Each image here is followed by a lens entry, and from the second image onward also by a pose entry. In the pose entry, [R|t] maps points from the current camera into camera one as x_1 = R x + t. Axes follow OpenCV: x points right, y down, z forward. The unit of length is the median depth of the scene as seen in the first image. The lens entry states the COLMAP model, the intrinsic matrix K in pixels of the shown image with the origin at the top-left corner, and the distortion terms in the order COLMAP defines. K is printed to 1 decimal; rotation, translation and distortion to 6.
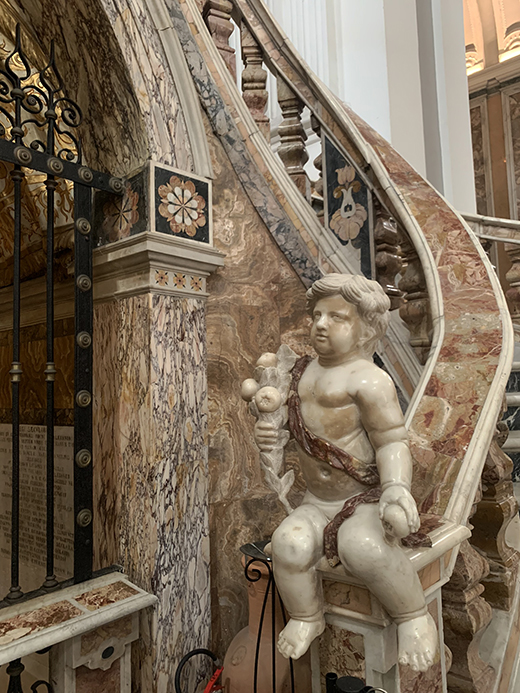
lens RADIAL K [[524.2, 0, 260.0], [0, 524.2, 346.5], [0, 0, 1]] dist [-0.027423, 0.006496]
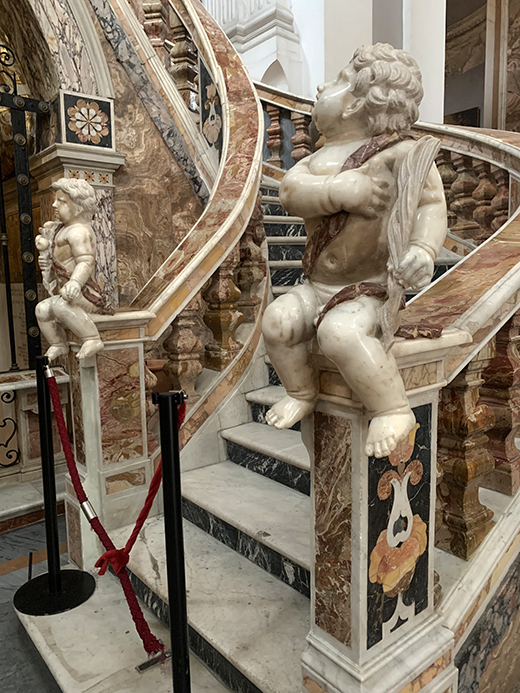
lens RADIAL K [[524.2, 0, 260.0], [0, 524.2, 346.5], [0, 0, 1]] dist [-0.027423, 0.006496]
pose [[0.989554, 0.032478, -0.140458, 0.509638], [-0.002543, 0.978075, 0.208240, 0.029625], [0.144142, -0.205707, 0.967940, -0.401178]]
